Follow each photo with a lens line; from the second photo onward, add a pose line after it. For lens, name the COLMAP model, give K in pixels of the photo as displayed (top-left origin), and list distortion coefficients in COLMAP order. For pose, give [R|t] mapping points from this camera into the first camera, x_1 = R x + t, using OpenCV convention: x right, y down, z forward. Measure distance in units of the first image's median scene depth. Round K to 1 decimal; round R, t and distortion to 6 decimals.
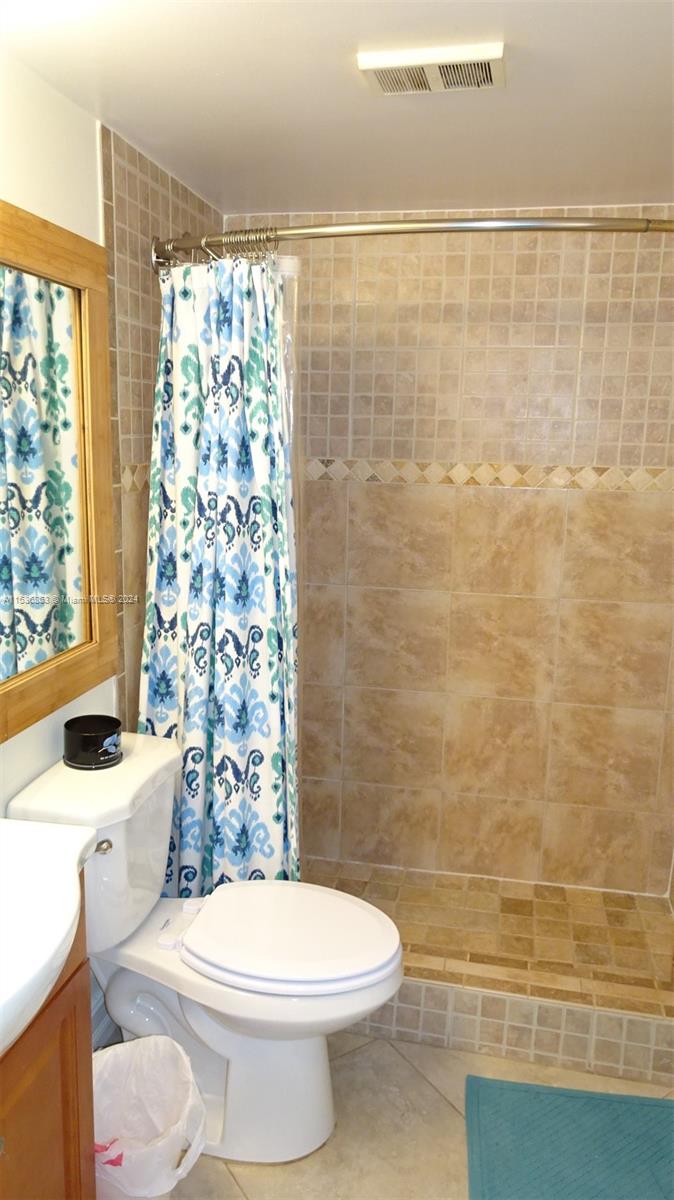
lens RADIAL K [[858.2, 0, 336.8], [0, 858.2, 603.3], [0, 0, 1]] dist [0.012678, -0.001921]
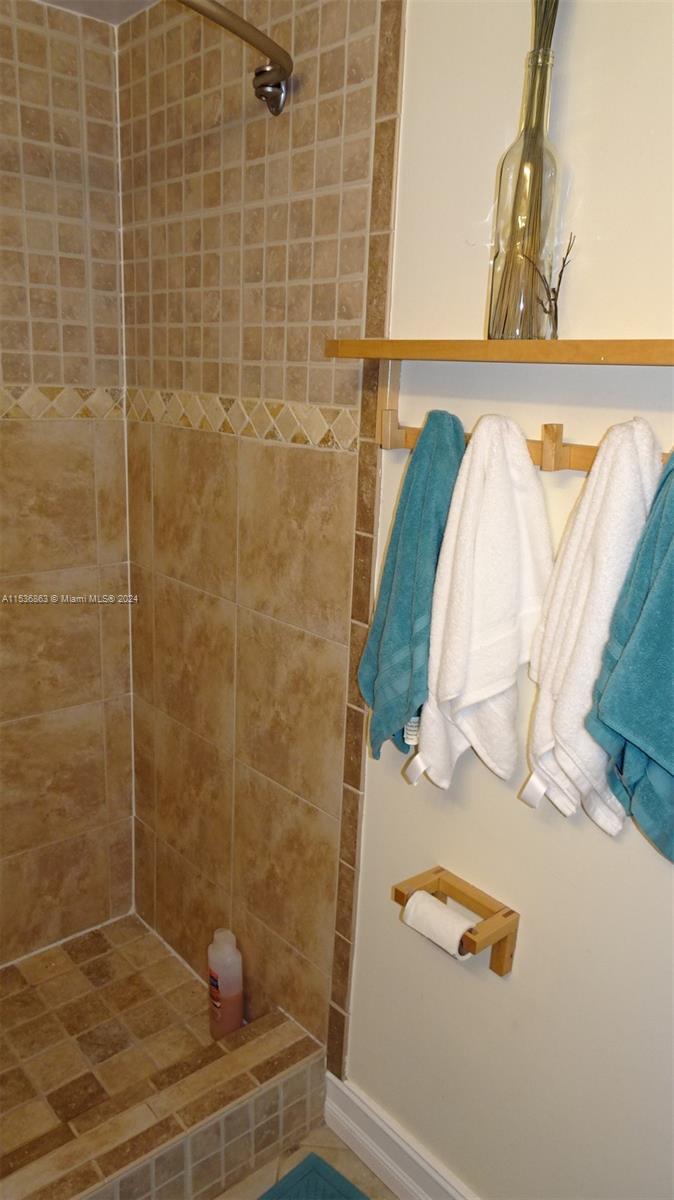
lens RADIAL K [[858.2, 0, 336.8], [0, 858.2, 603.3], [0, 0, 1]] dist [0.012678, -0.001921]
pose [[0.611146, -0.199895, 0.765861, -0.076685], [0.127095, 0.979813, 0.154318, -0.057393], [-0.781248, 0.003026, 0.624214, 0.347365]]
